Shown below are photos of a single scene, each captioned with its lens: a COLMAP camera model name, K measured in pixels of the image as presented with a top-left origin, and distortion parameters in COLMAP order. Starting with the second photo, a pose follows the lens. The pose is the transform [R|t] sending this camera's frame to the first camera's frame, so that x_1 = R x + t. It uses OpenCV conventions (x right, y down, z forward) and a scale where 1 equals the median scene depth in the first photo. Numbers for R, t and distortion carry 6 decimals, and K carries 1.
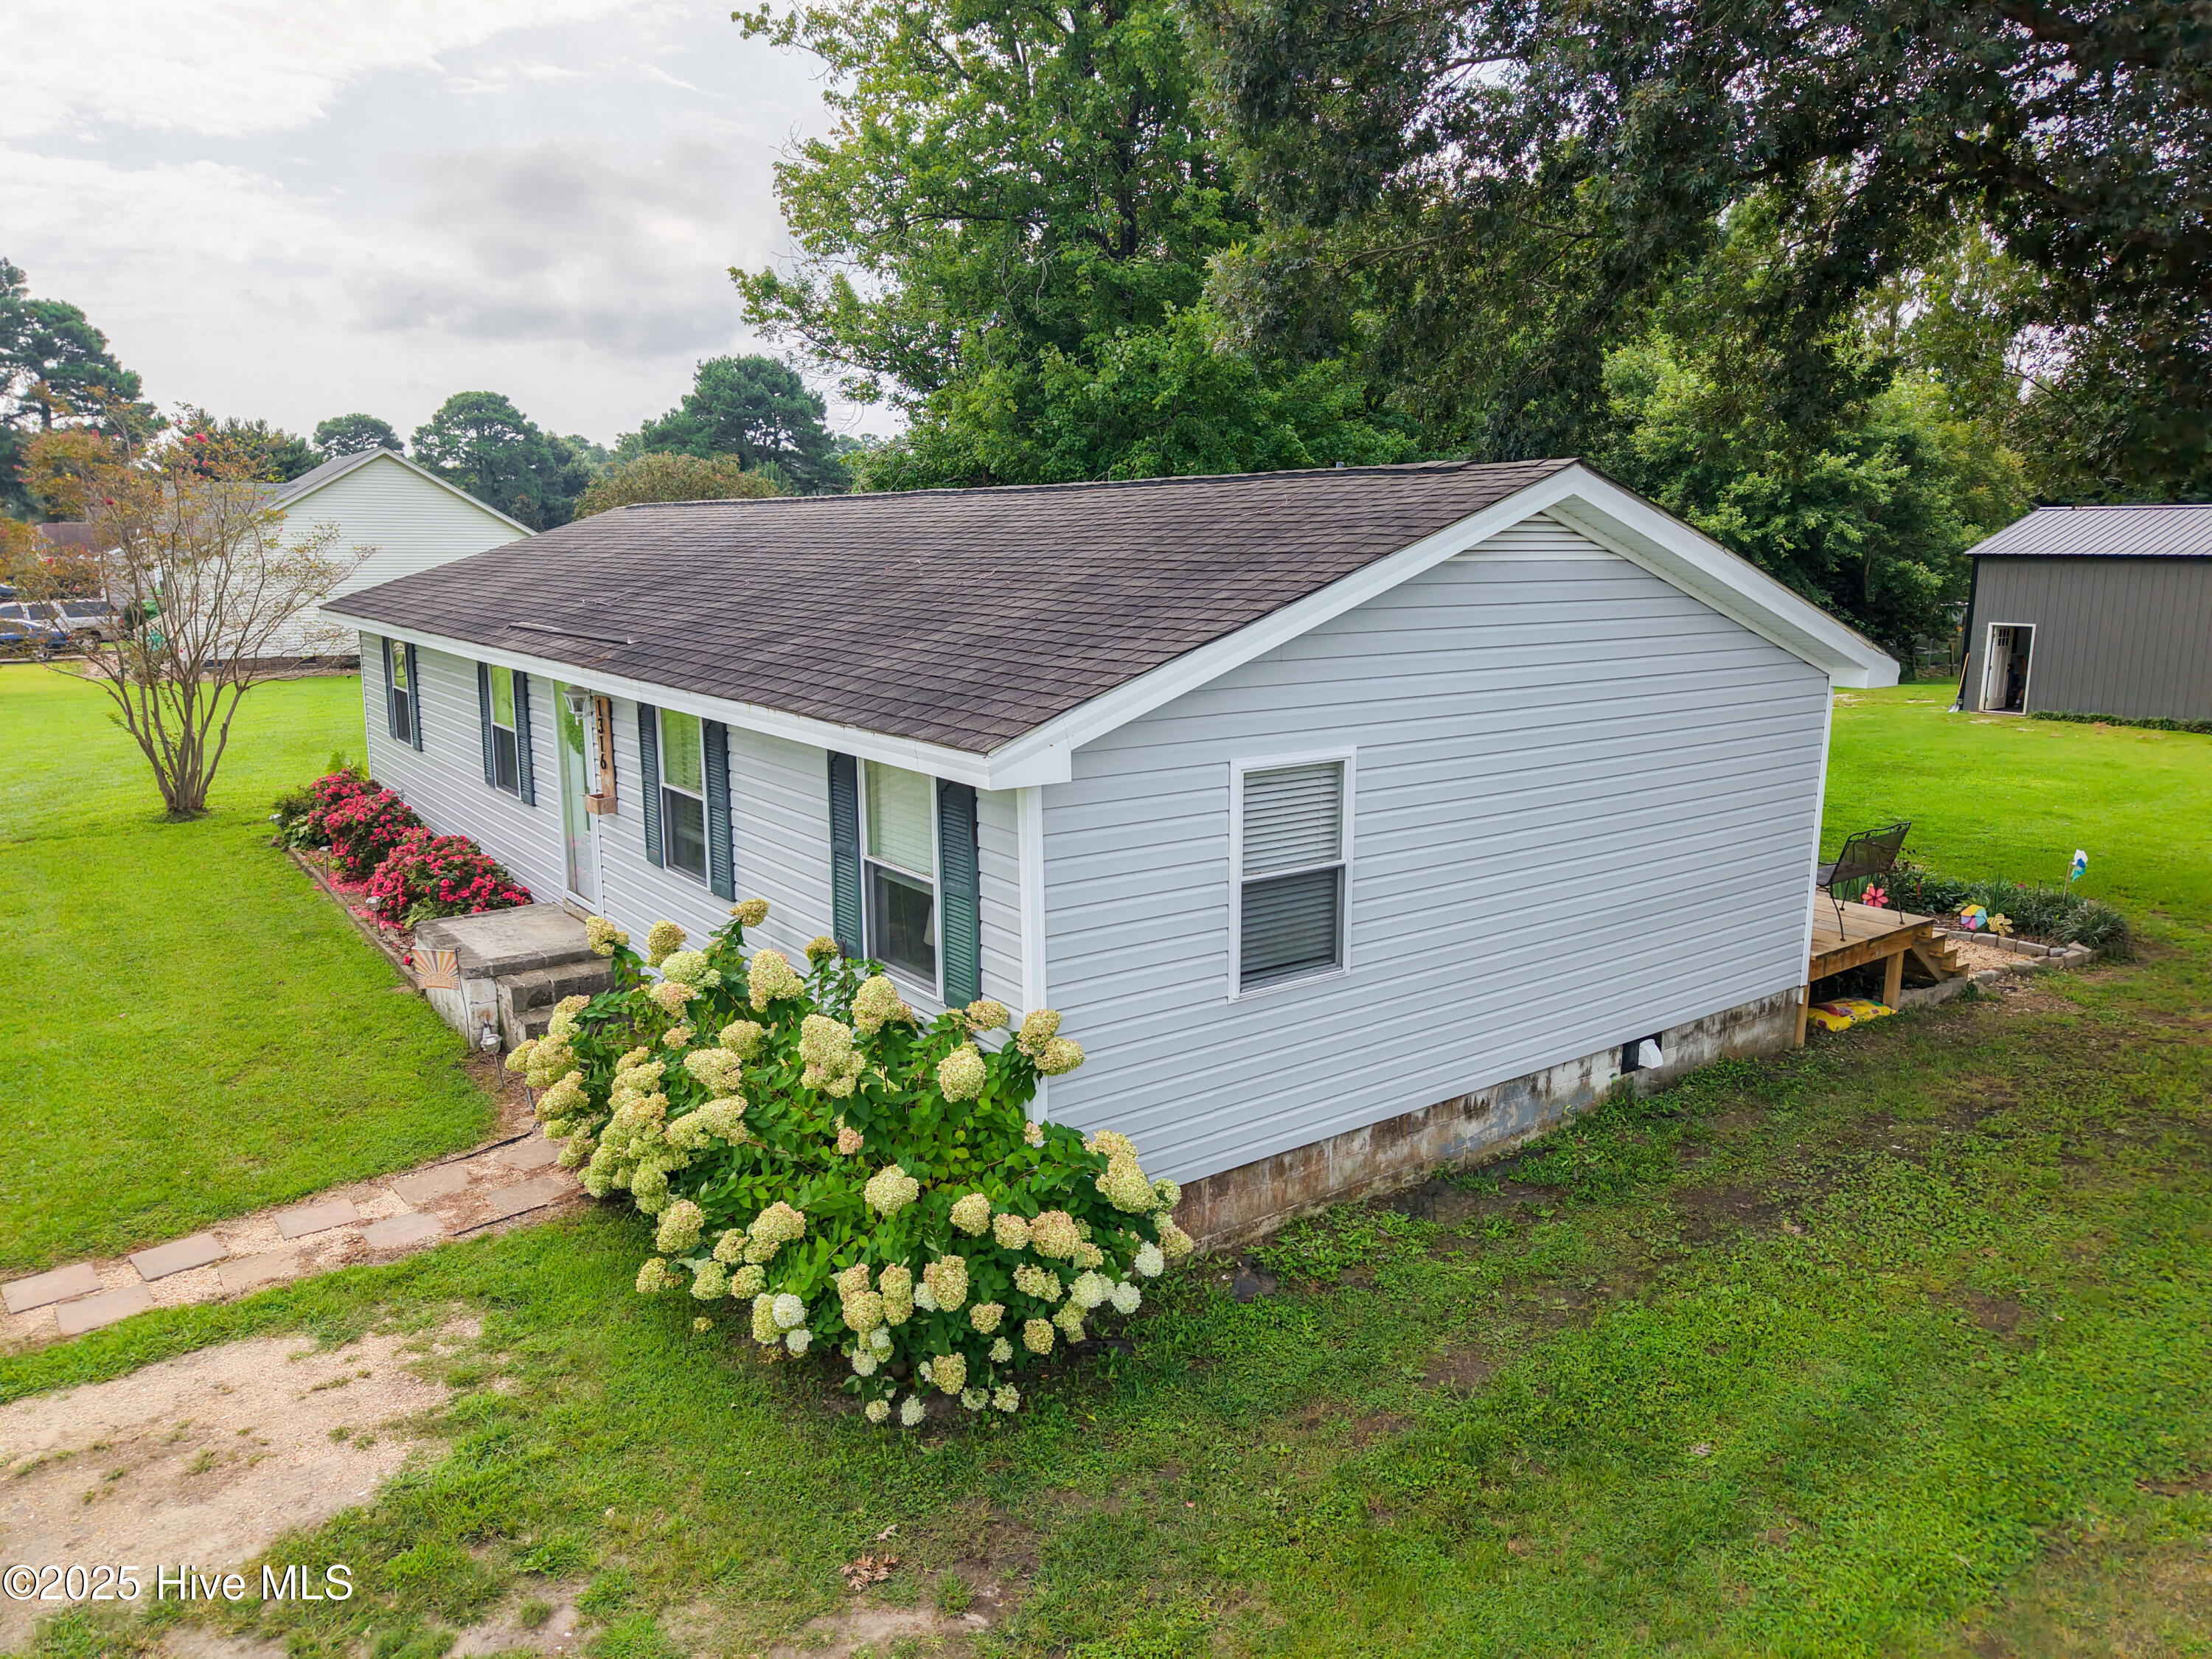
lens RADIAL K [[1532.4, 0, 1096.3], [0, 1532.4, 919.0], [0, 0, 1]] dist [0.012676, -0.001843]
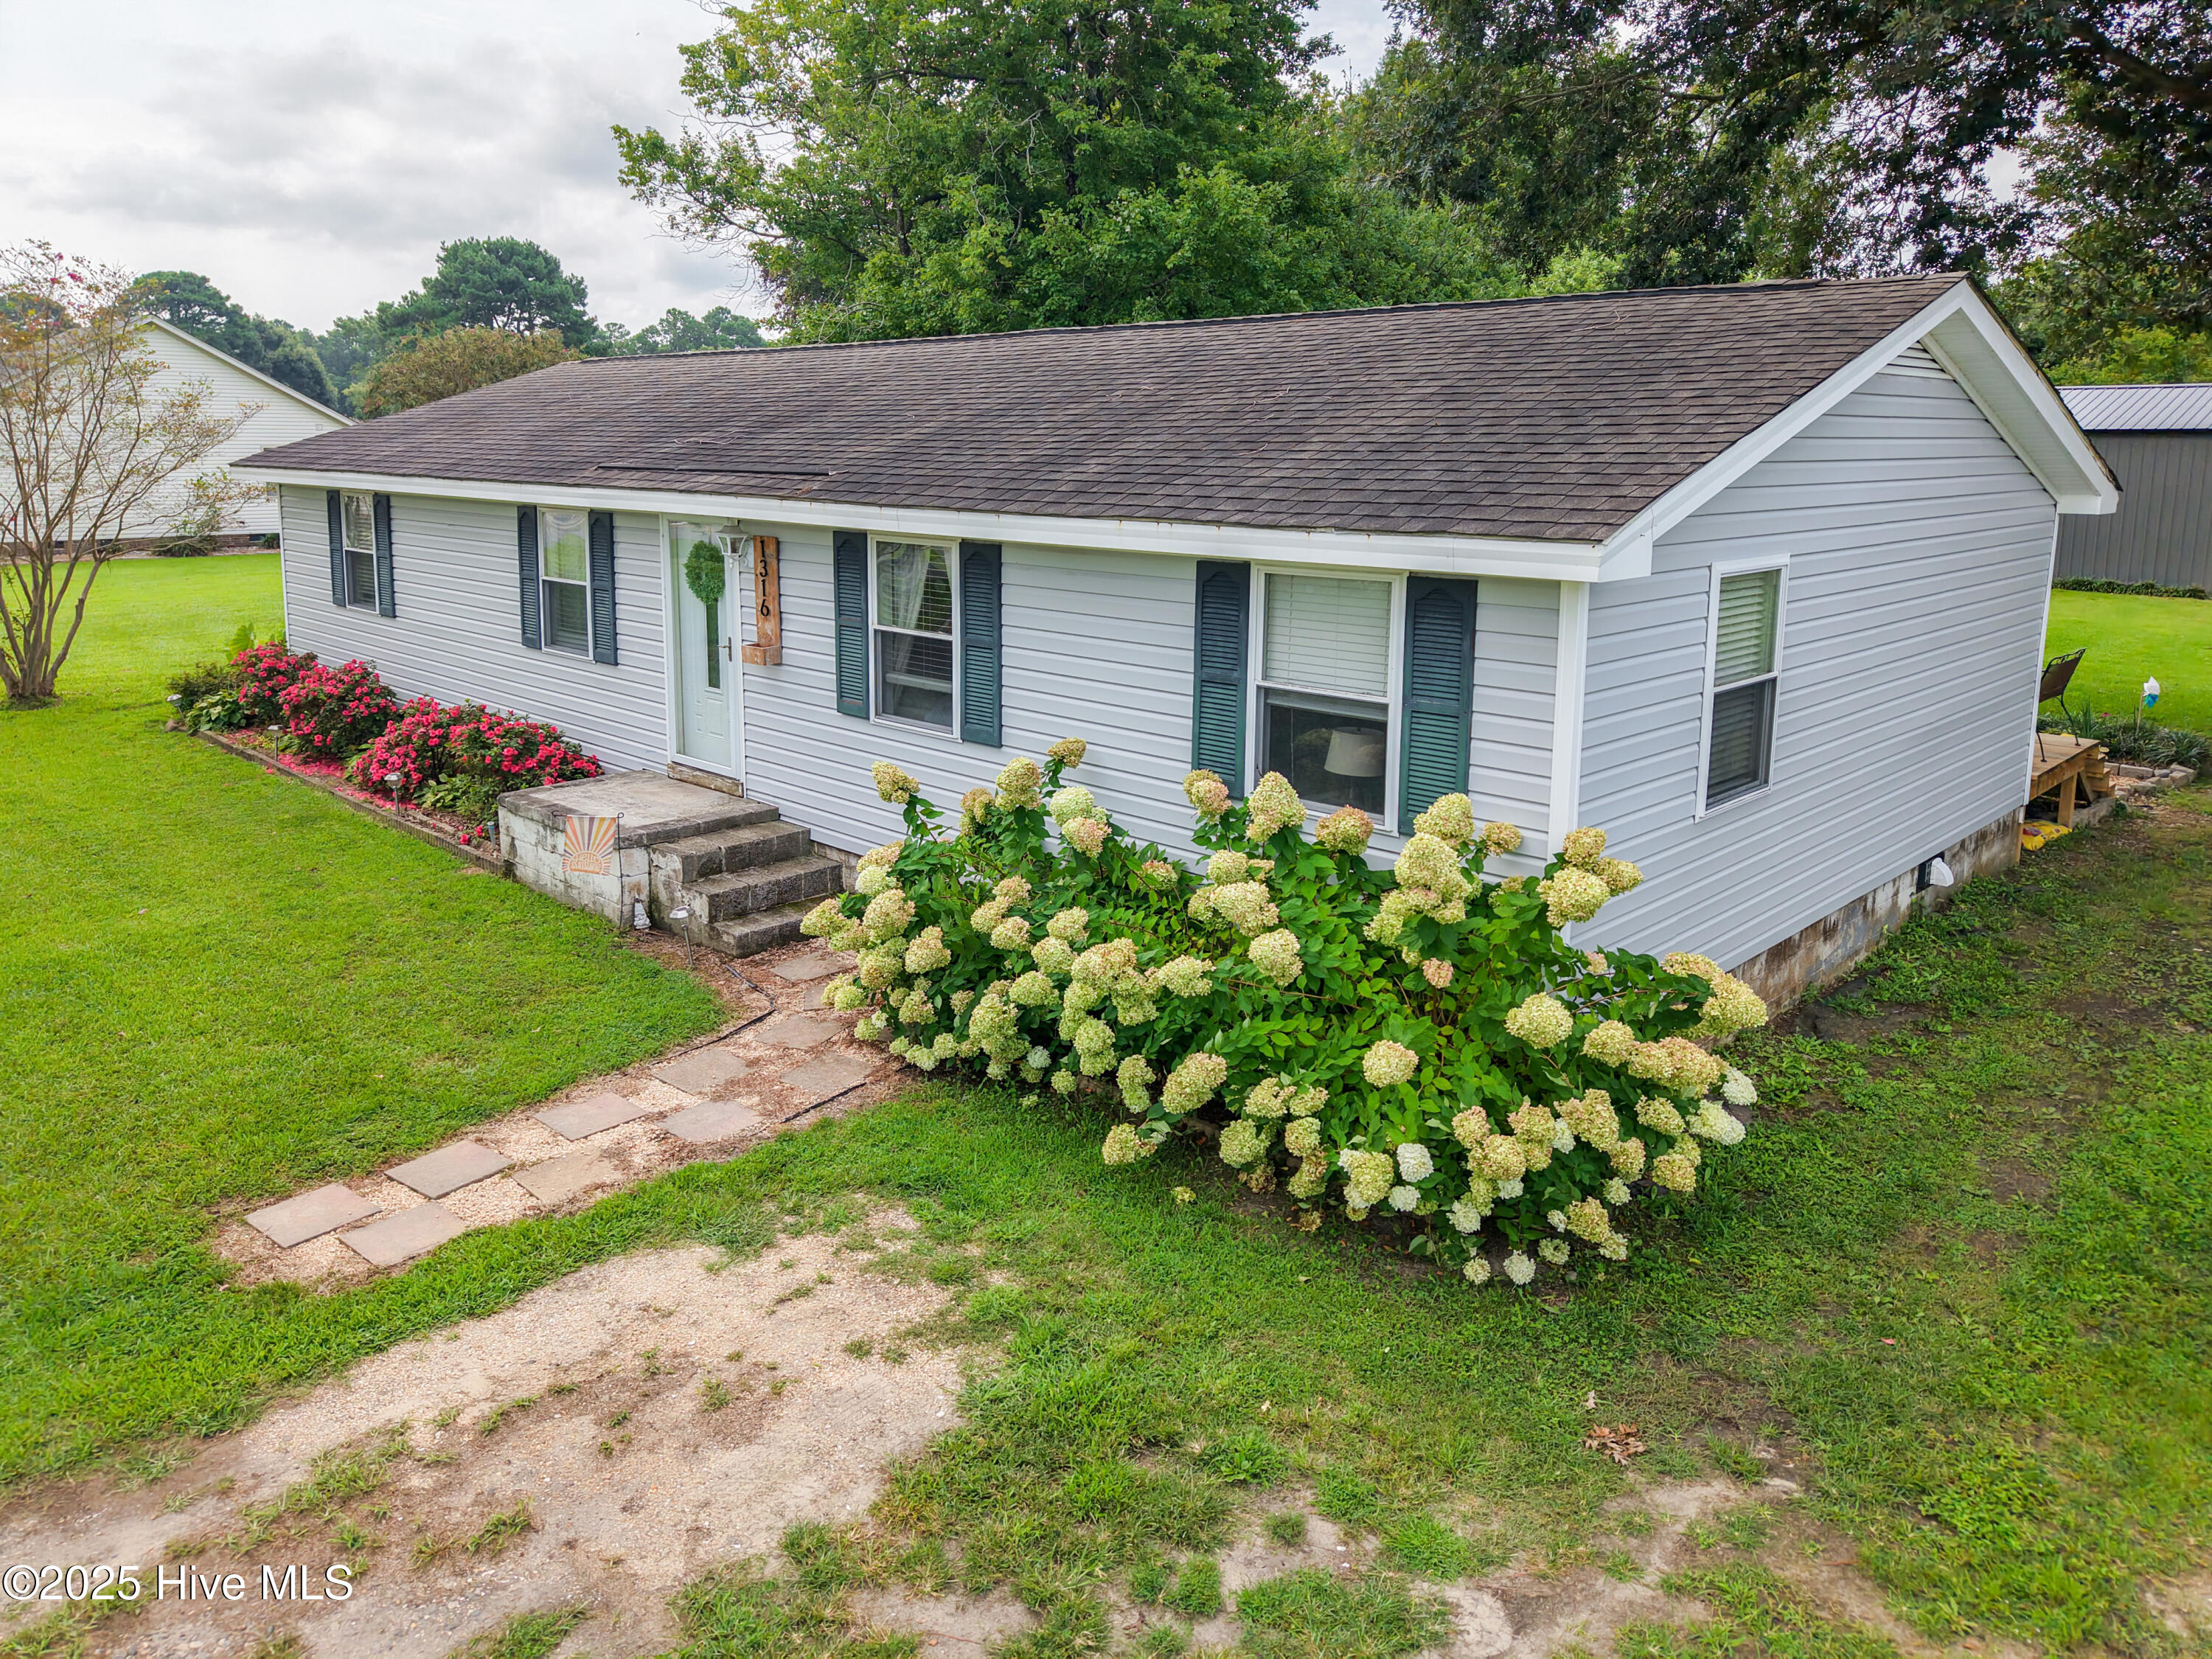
lens RADIAL K [[1510.2, 0, 1086.8], [0, 1510.2, 768.5], [0, 0, 1]] dist [0.010834, -0.002072]
pose [[0.986142, -0.025088, 0.163993, -0.329796], [0.029578, 0.999250, -0.024994, 0.025623], [-0.163243, 0.029499, 0.986145, 0.095797]]
